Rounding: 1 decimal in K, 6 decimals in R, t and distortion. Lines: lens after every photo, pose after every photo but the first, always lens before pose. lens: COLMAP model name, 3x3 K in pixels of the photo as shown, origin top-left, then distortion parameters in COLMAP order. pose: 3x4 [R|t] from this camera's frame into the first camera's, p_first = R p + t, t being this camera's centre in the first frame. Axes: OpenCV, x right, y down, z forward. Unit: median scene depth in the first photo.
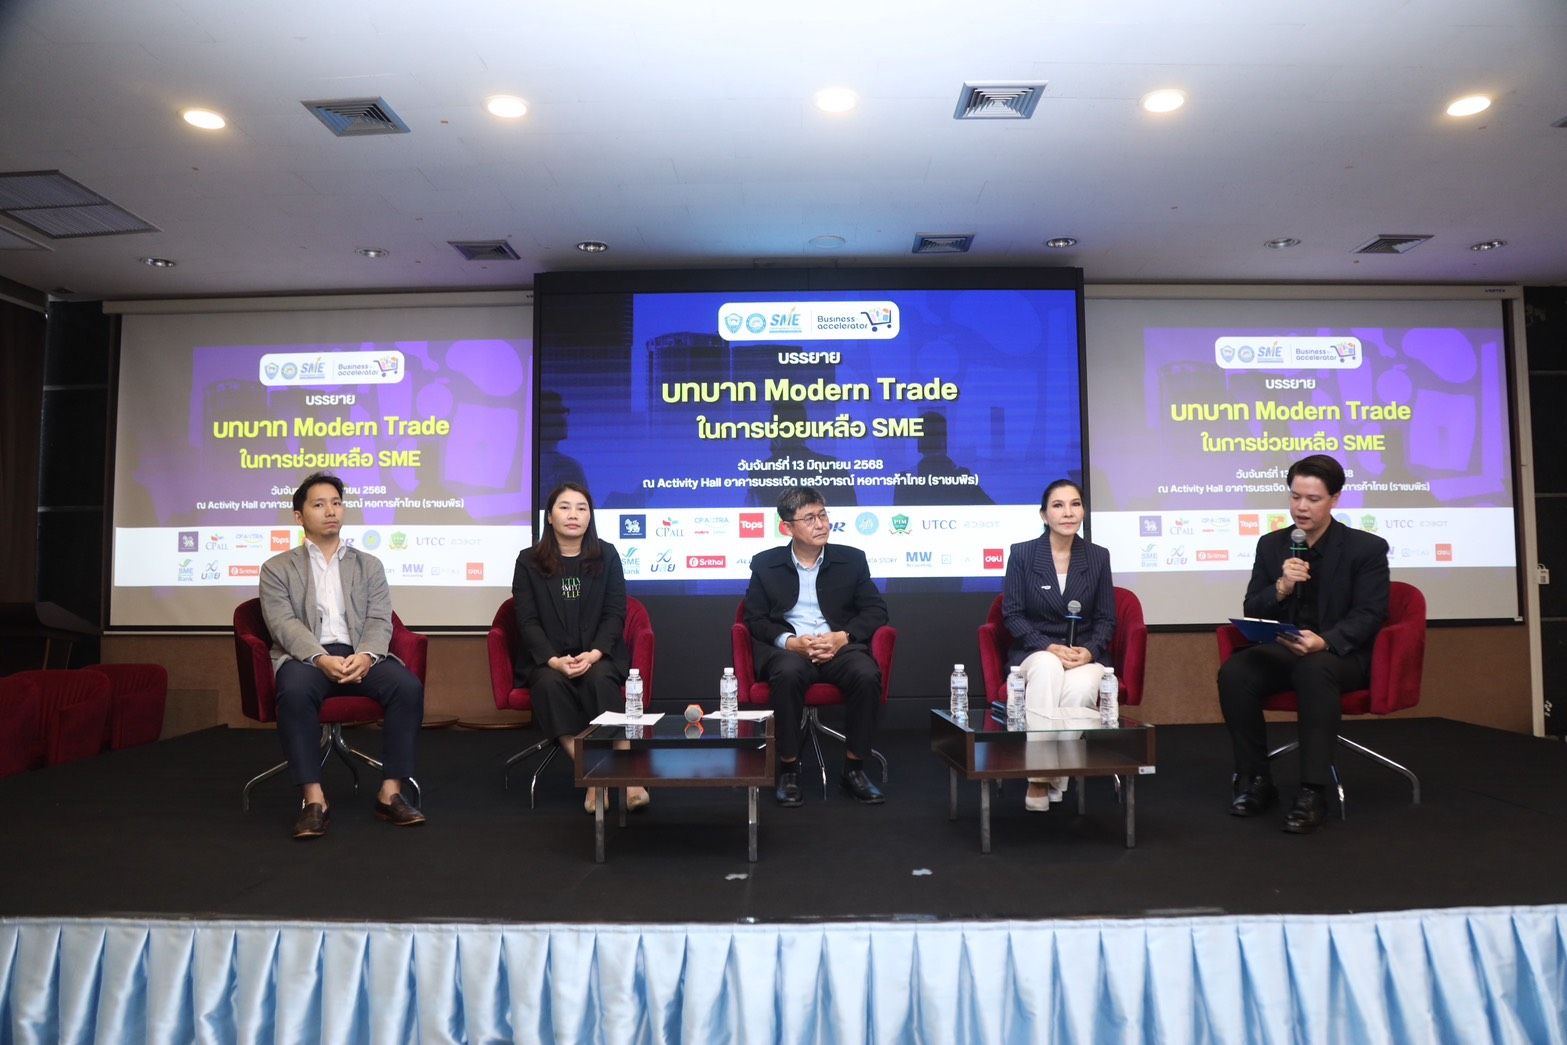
lens RADIAL K [[1114.8, 0, 810.8], [0, 1114.8, 530.0], [0, 0, 1]] dist [-0.116907, 0.095617]
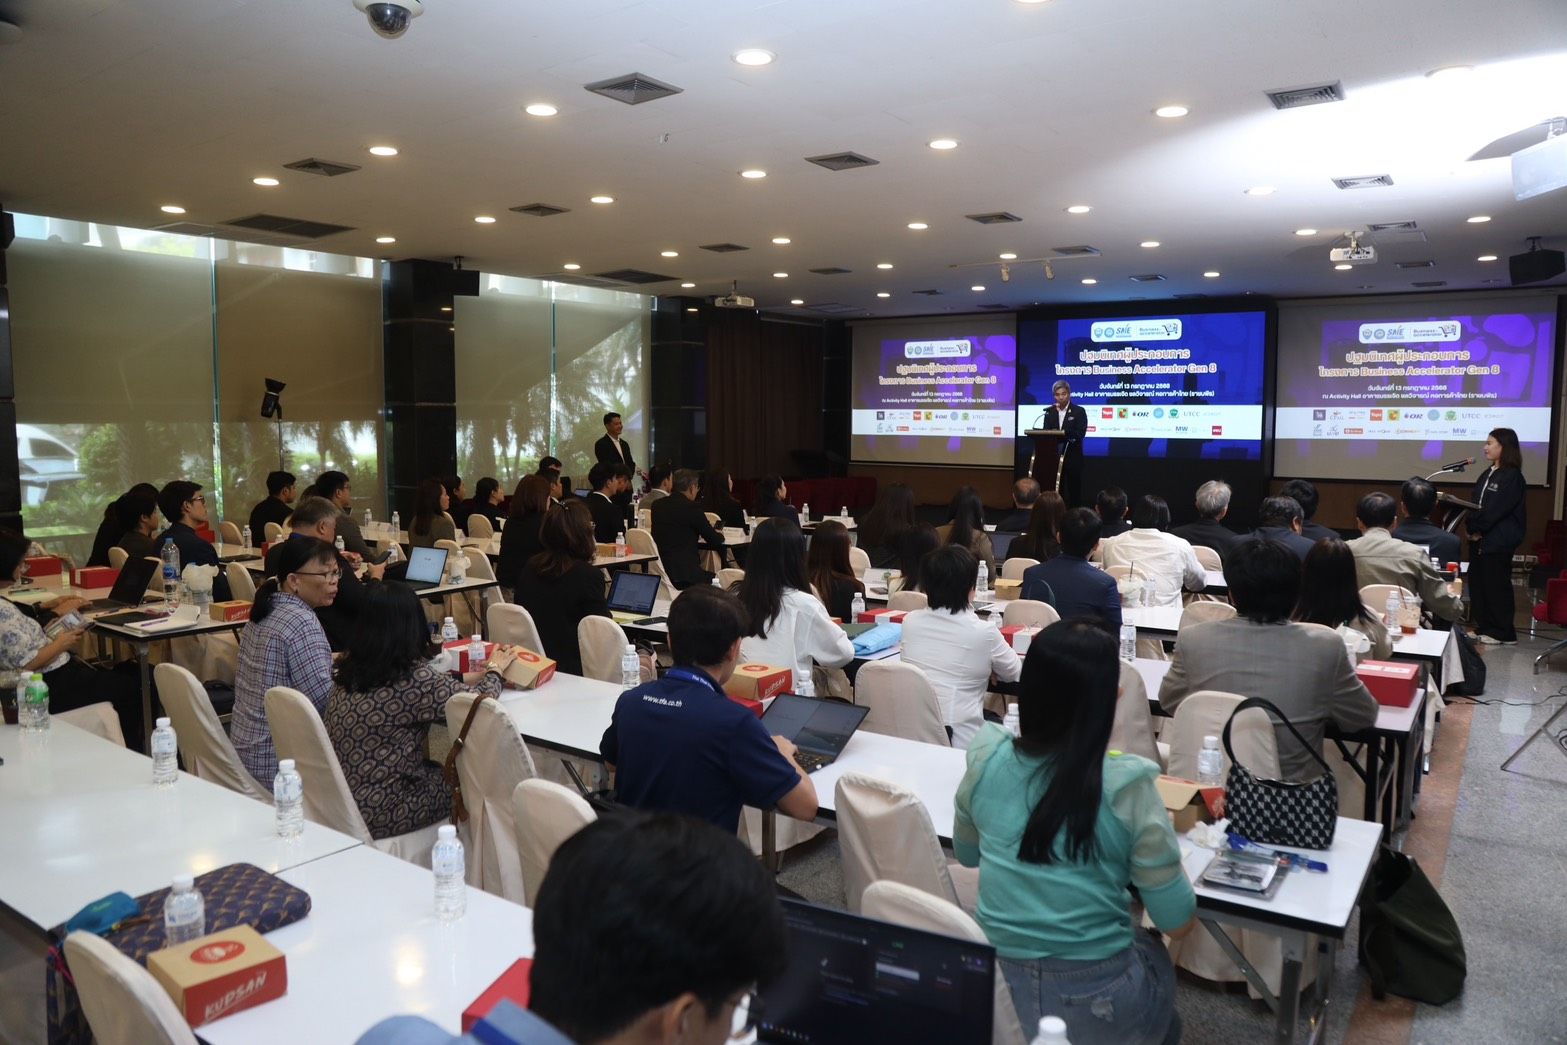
lens RADIAL K [[1114.8, 0, 810.8], [0, 1114.8, 530.0], [0, 0, 1]] dist [-0.116907, 0.095617]
pose [[0.837683, 0.065260, -0.542244, 0.657381], [0.019535, 0.988620, 0.149161, -0.136941], [0.545808, -0.135542, 0.826875, -1.172397]]
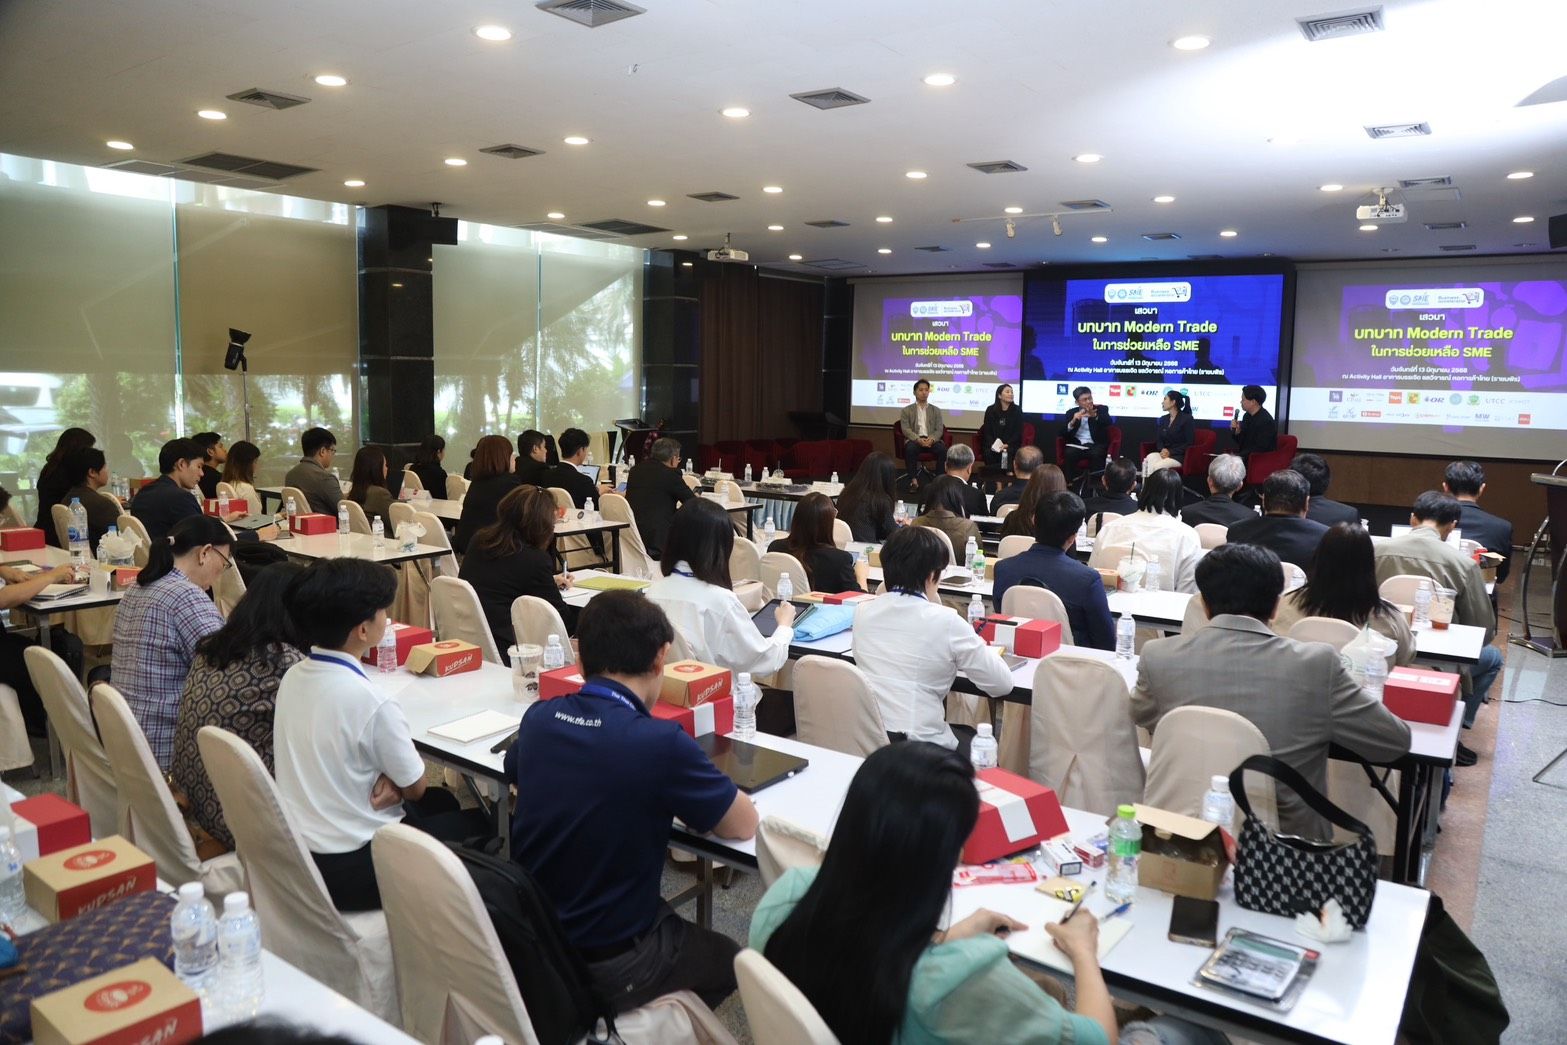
lens RADIAL K [[1114.8, 0, 810.8], [0, 1114.8, 530.0], [0, 0, 1]] dist [-0.116907, 0.095617]
pose [[0.832905, 0.097891, -0.544689, 0.637888], [0.004690, 0.982947, 0.183827, -0.132861], [0.553396, -0.155666, 0.818243, -1.099065]]
